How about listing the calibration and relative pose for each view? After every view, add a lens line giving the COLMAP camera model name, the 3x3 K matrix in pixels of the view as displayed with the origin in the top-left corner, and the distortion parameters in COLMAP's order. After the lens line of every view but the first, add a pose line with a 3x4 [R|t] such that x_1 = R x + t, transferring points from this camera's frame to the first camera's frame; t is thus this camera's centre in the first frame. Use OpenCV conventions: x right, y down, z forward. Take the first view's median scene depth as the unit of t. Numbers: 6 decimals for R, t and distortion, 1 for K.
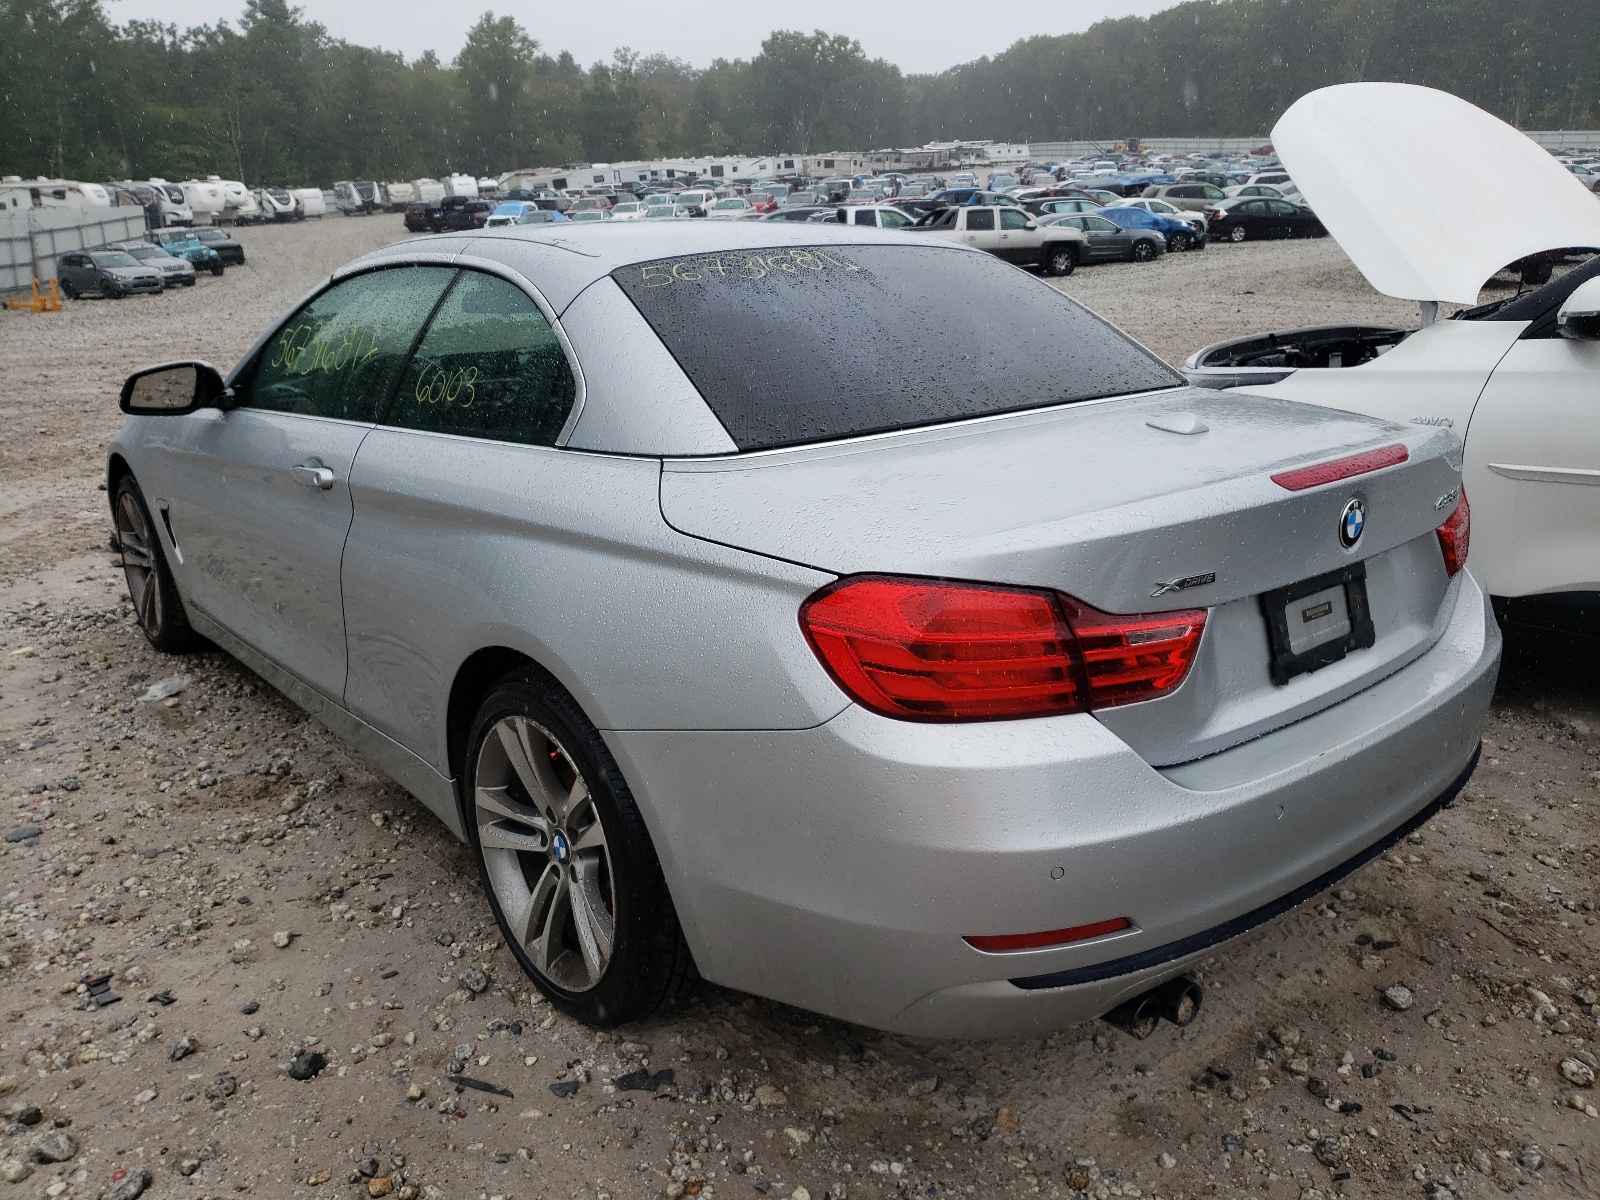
lens RADIAL K [[1244.2, 0, 800.0], [0, 1244.2, 600.0], [0, 0, 1]] dist [0.001742, 0.025034]
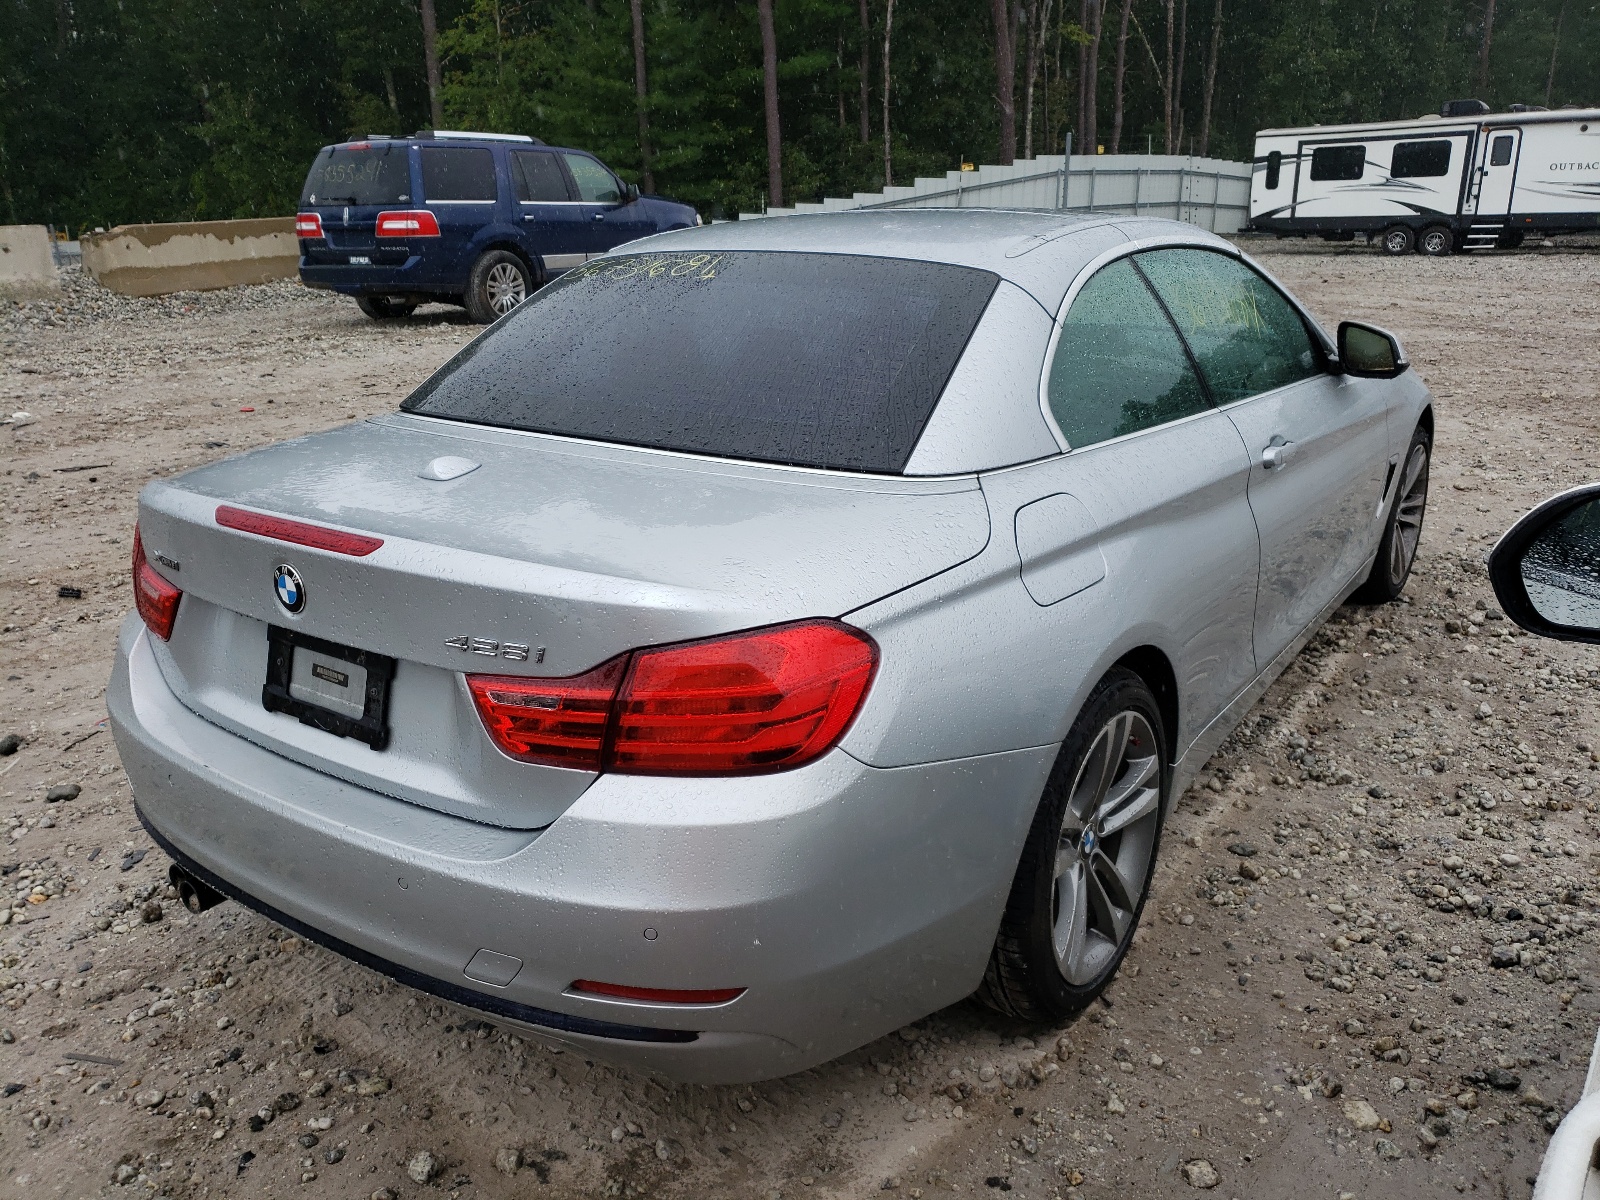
lens RADIAL K [[1244.2, 0, 800.0], [0, 1244.2, 600.0], [0, 0, 1]] dist [0.001742, 0.025034]
pose [[0.203067, 0.277351, -0.939063, 1.343242], [-0.236367, 0.944568, 0.227864, -0.342562], [0.950208, 0.175692, 0.257367, 1.056011]]
